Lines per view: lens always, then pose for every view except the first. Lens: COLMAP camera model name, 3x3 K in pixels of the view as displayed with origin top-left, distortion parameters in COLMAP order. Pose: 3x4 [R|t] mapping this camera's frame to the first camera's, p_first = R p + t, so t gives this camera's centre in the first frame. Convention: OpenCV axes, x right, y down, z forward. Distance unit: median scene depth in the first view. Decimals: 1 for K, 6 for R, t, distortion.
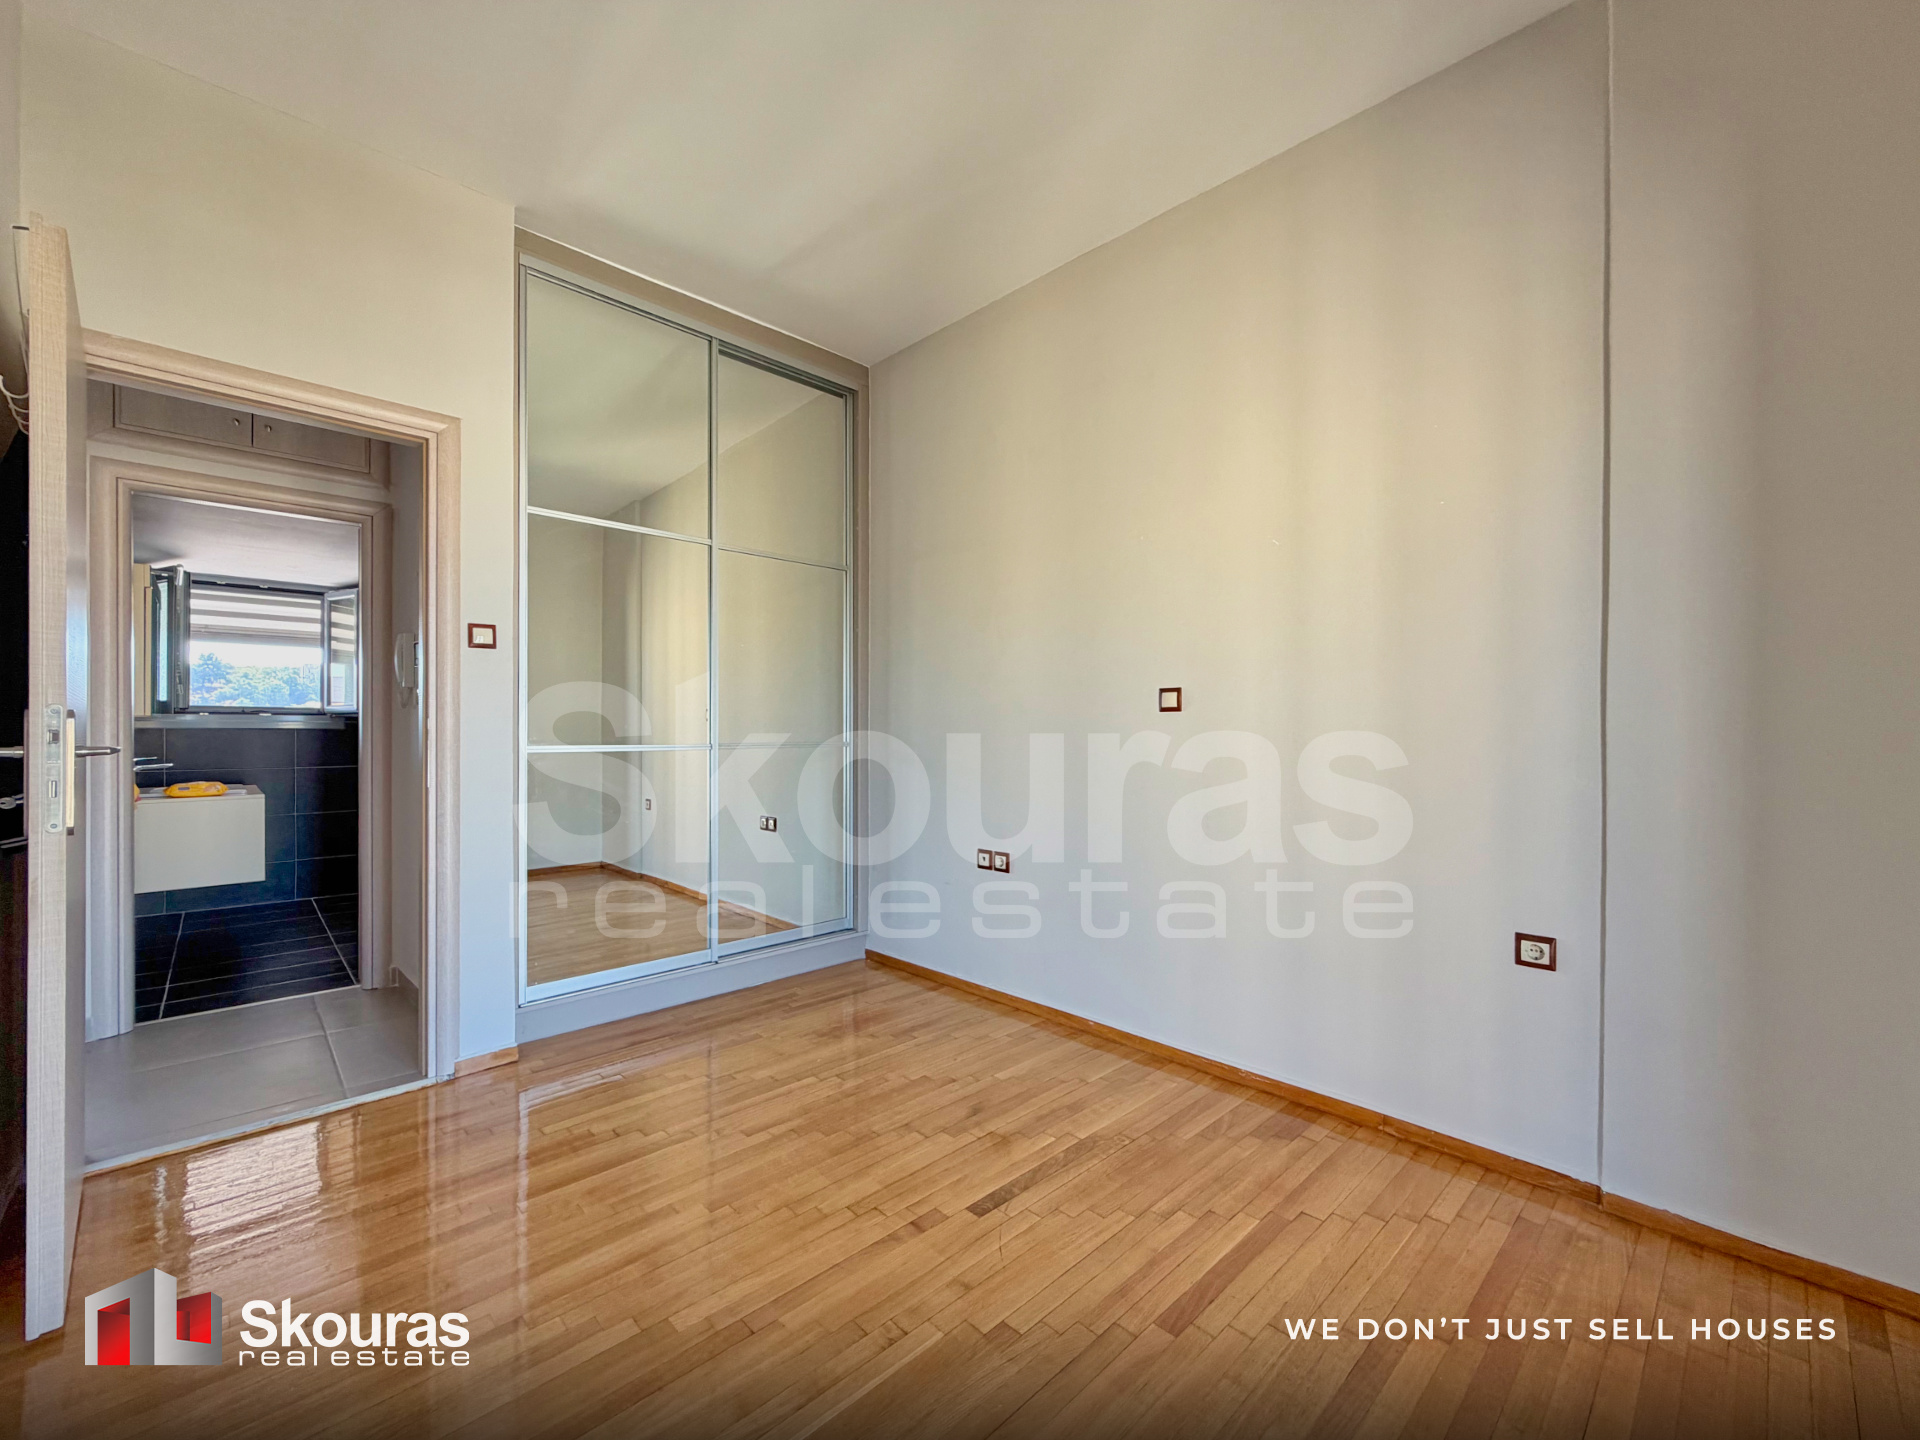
lens RADIAL K [[778.6, 0, 966.3], [0, 778.6, 744.3], [0, 0, 1]] dist [-0.000998, -0.000059]
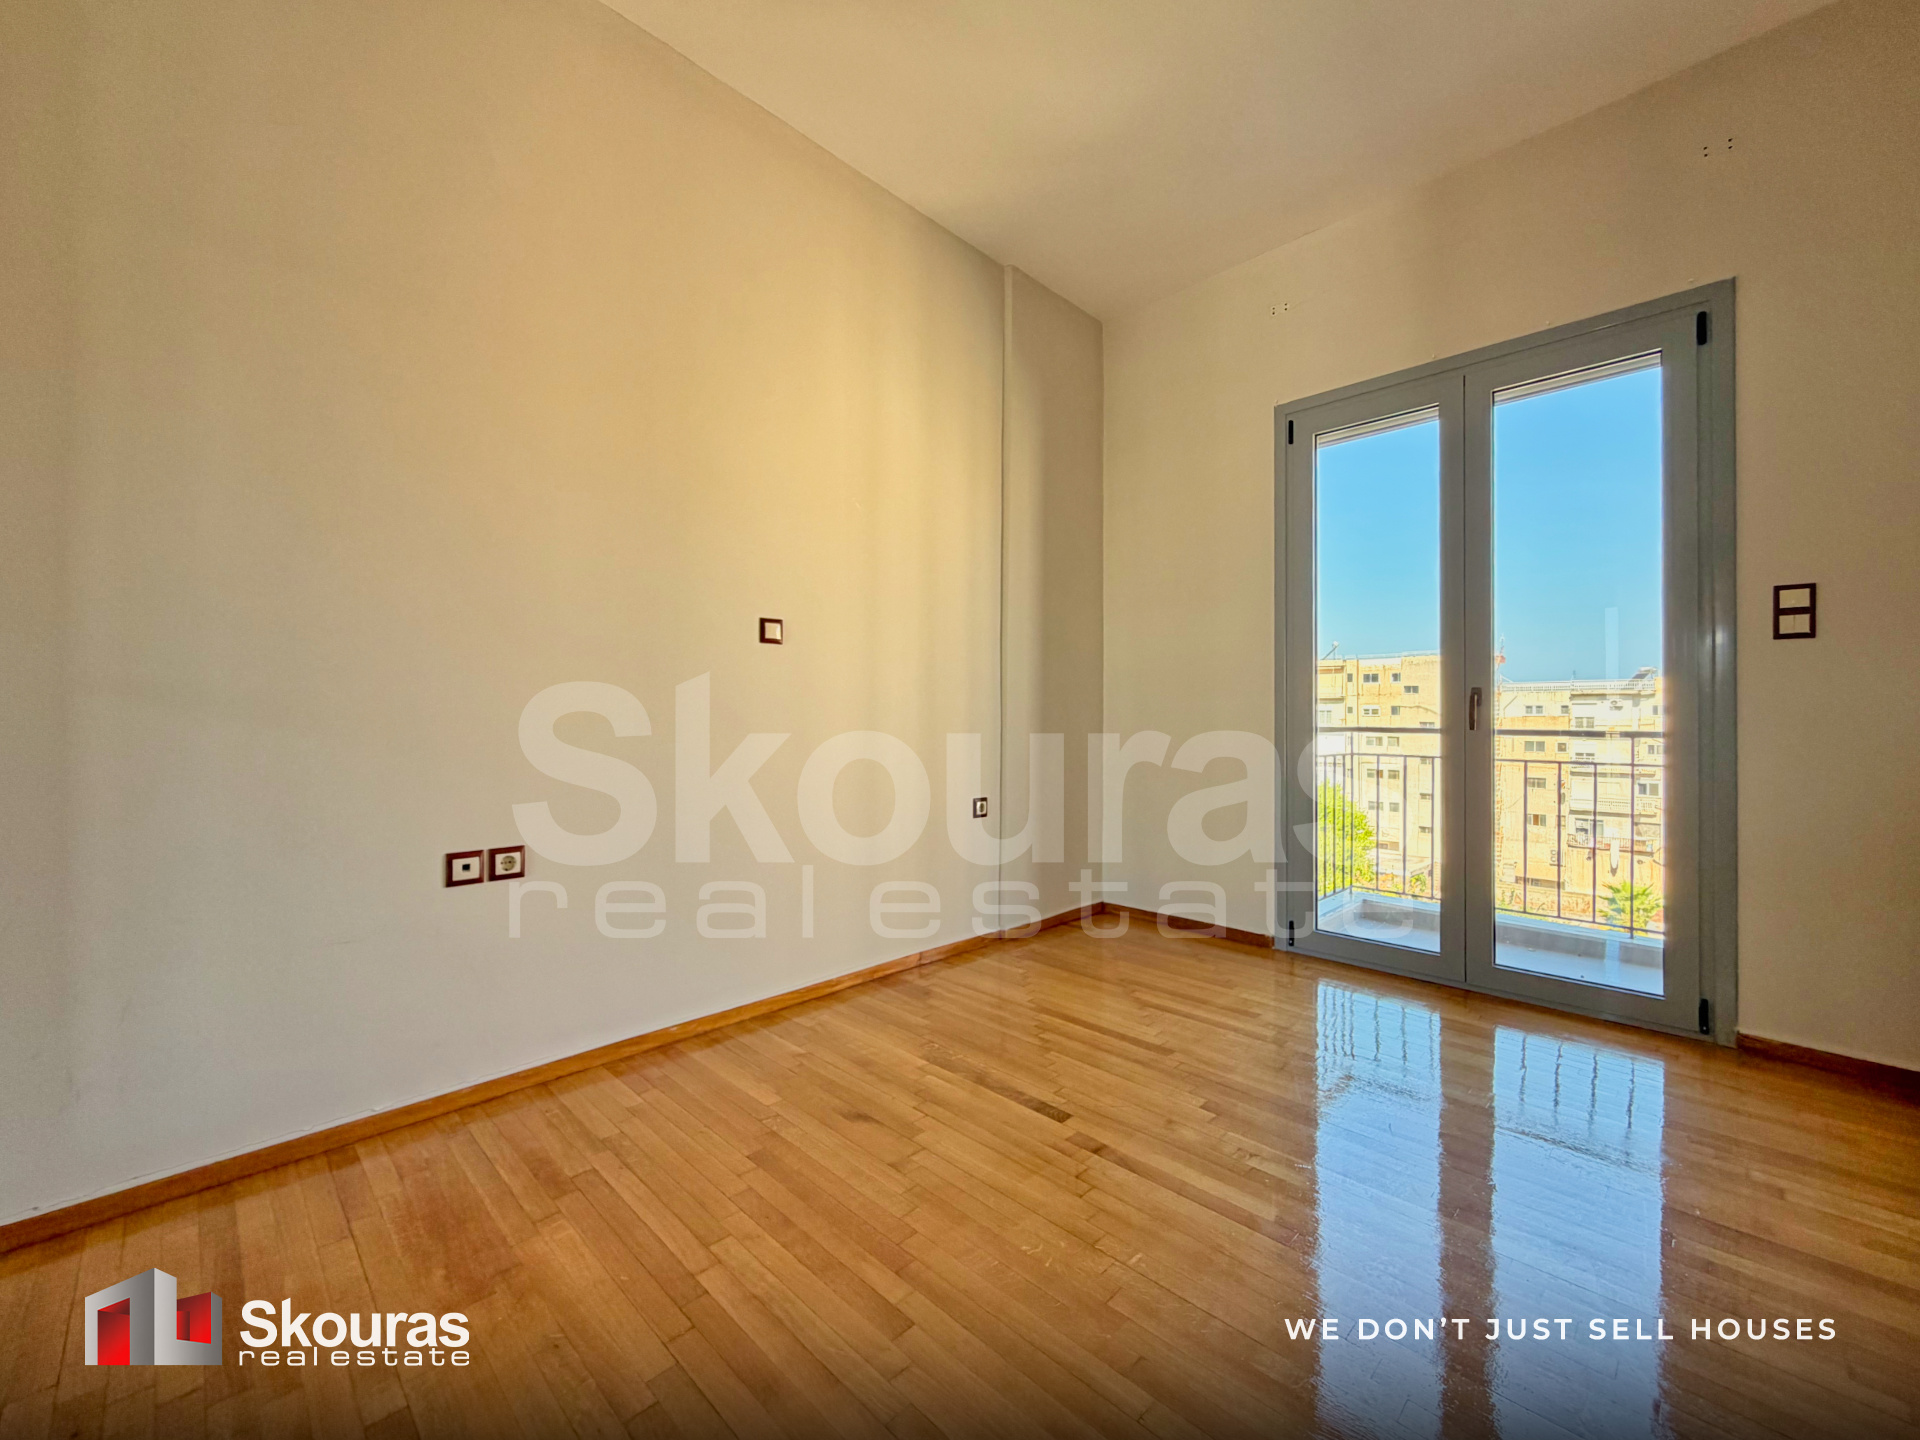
lens RADIAL K [[772.7, 0, 965.1], [0, 772.7, 710.5], [0, 0, 1]] dist [0.000792, 0.000165]
pose [[-0.016897, 0.002070, 0.999855, -0.711758], [0.010921, 0.999939, -0.001885, 0.045201], [-0.999798, 0.010887, -0.016919, 0.808920]]
